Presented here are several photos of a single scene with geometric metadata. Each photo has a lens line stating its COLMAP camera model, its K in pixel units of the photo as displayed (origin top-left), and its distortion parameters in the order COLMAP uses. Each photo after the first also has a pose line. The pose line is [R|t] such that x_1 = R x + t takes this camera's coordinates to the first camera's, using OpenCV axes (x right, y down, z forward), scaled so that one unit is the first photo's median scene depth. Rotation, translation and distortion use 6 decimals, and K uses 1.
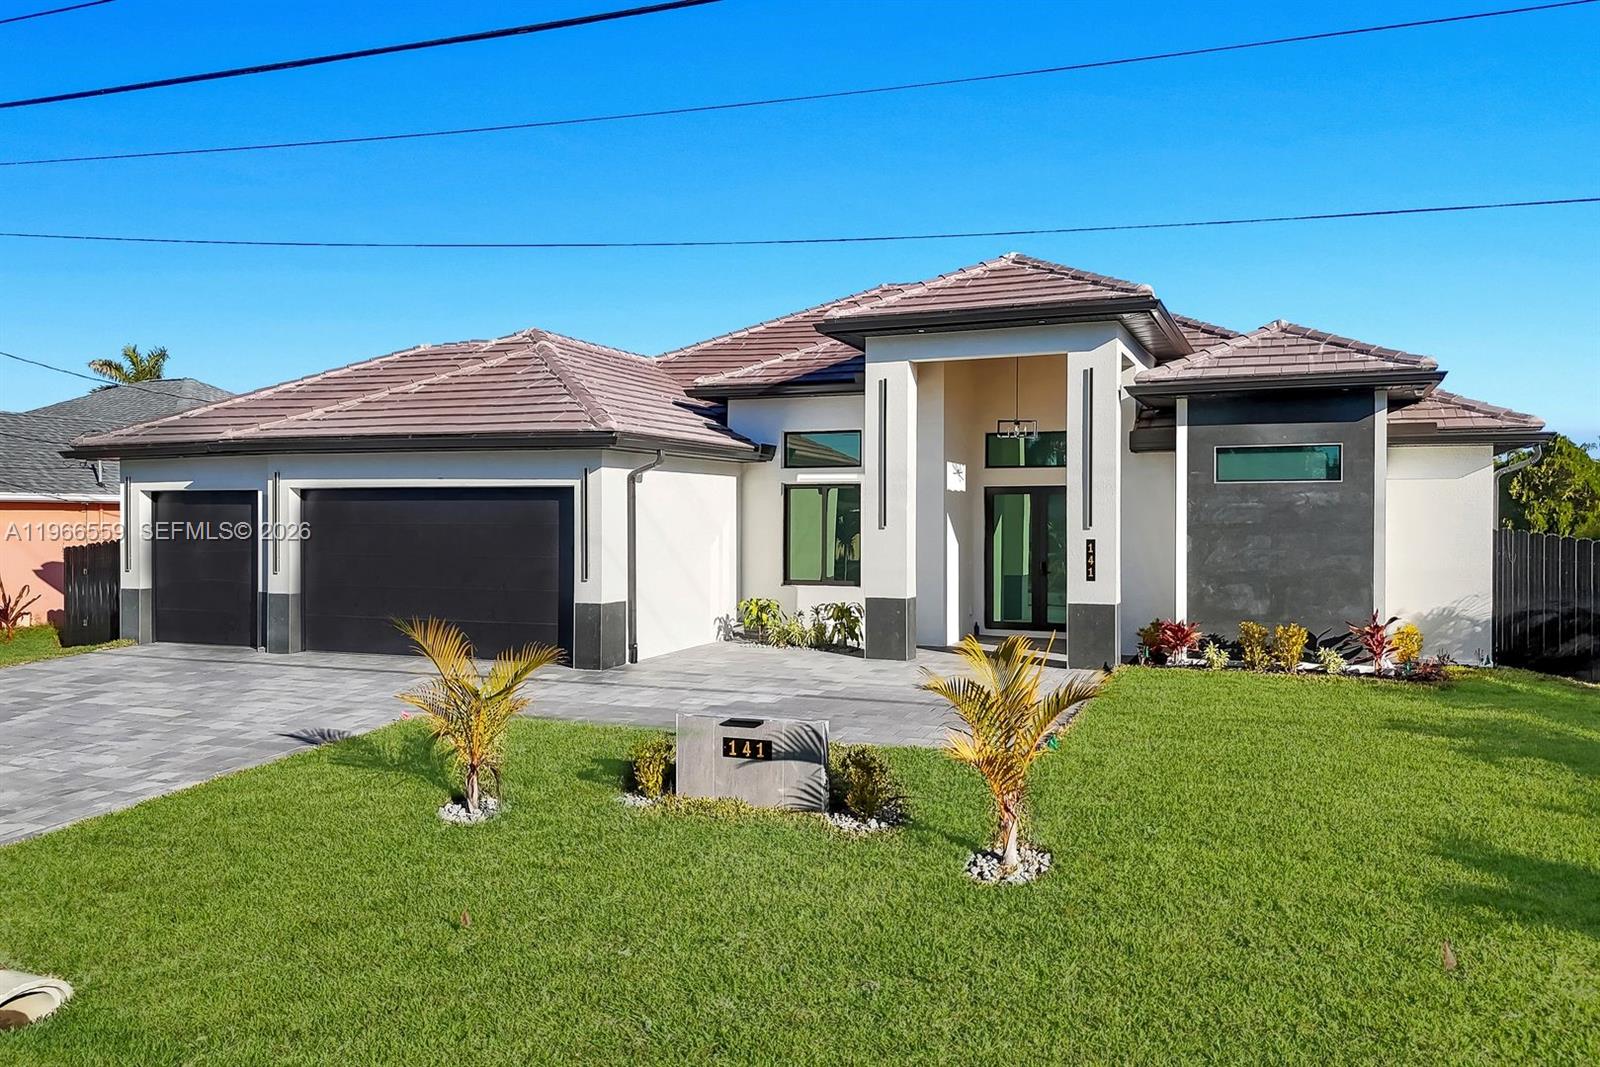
lens RADIAL K [[1186.4, 0, 800.0], [0, 1186.4, 533.5], [0, 0, 1]] dist [0.001833, -0.000750]
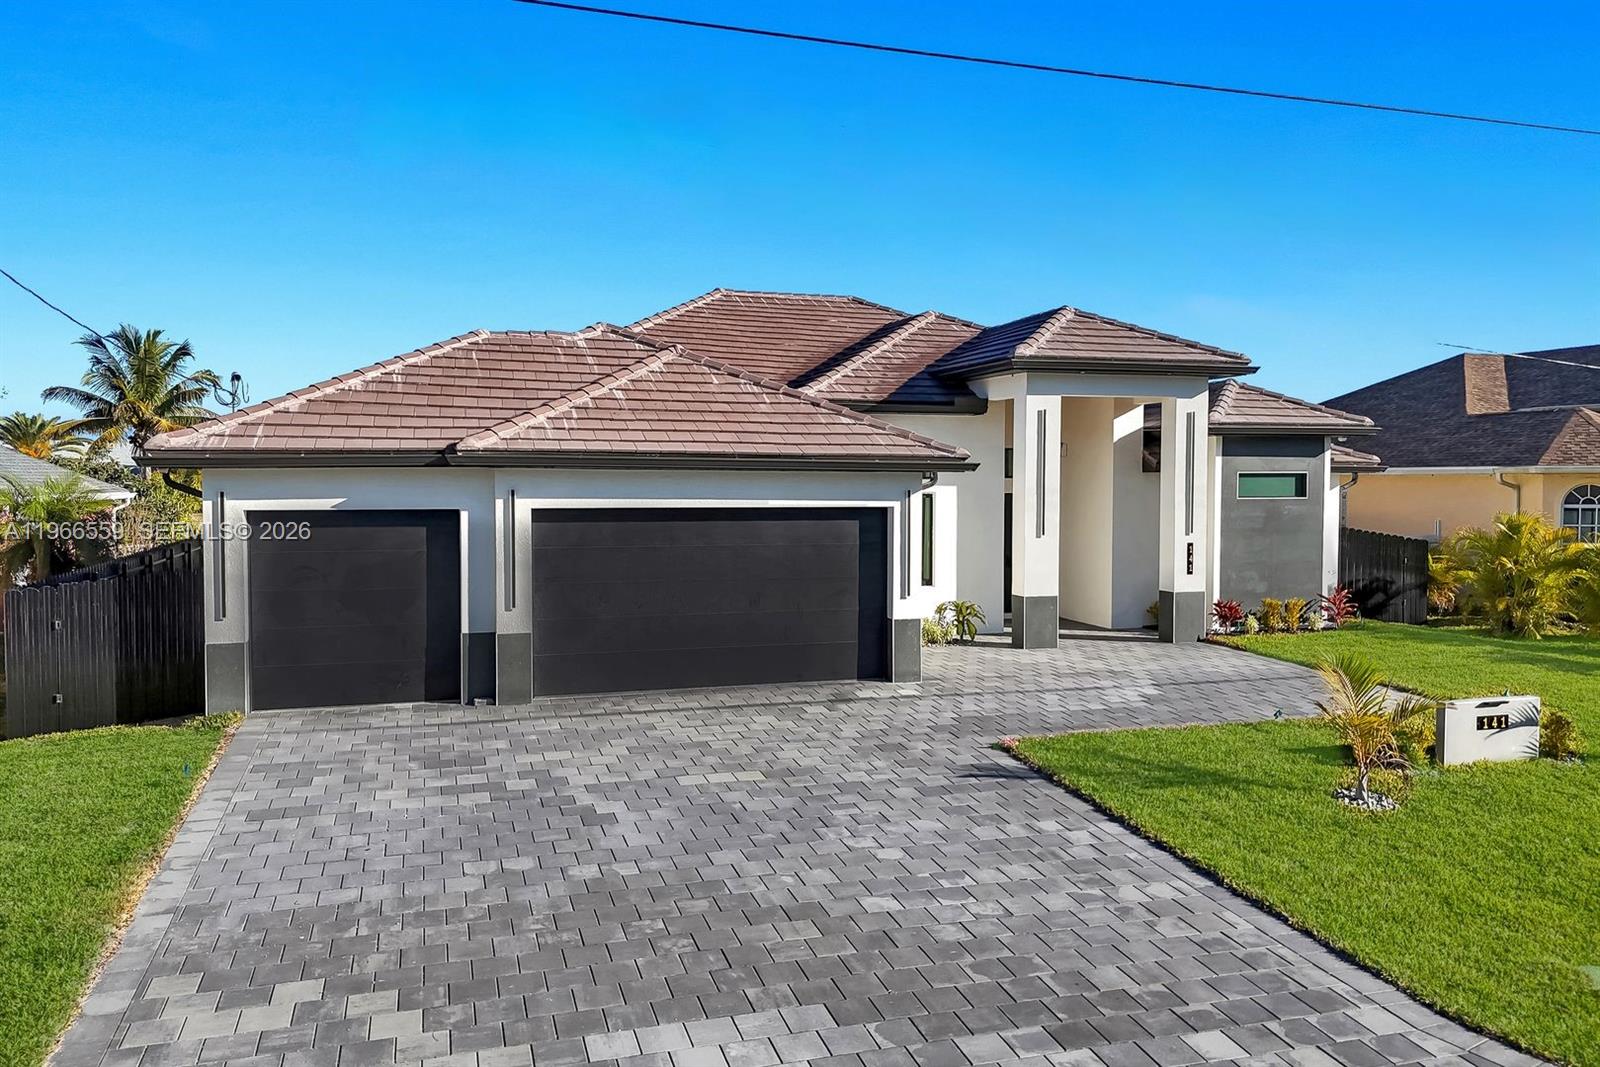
lens RADIAL K [[1207.5, 0, 800.0], [0, 1207.5, 533.5], [0, 0, 1]] dist [0.002522, 0.258630]
pose [[0.777886, -0.028569, 0.627756, -0.931477], [0.006791, 0.999290, 0.037063, -0.057747], [-0.628369, -0.024567, 0.777528, 0.229060]]
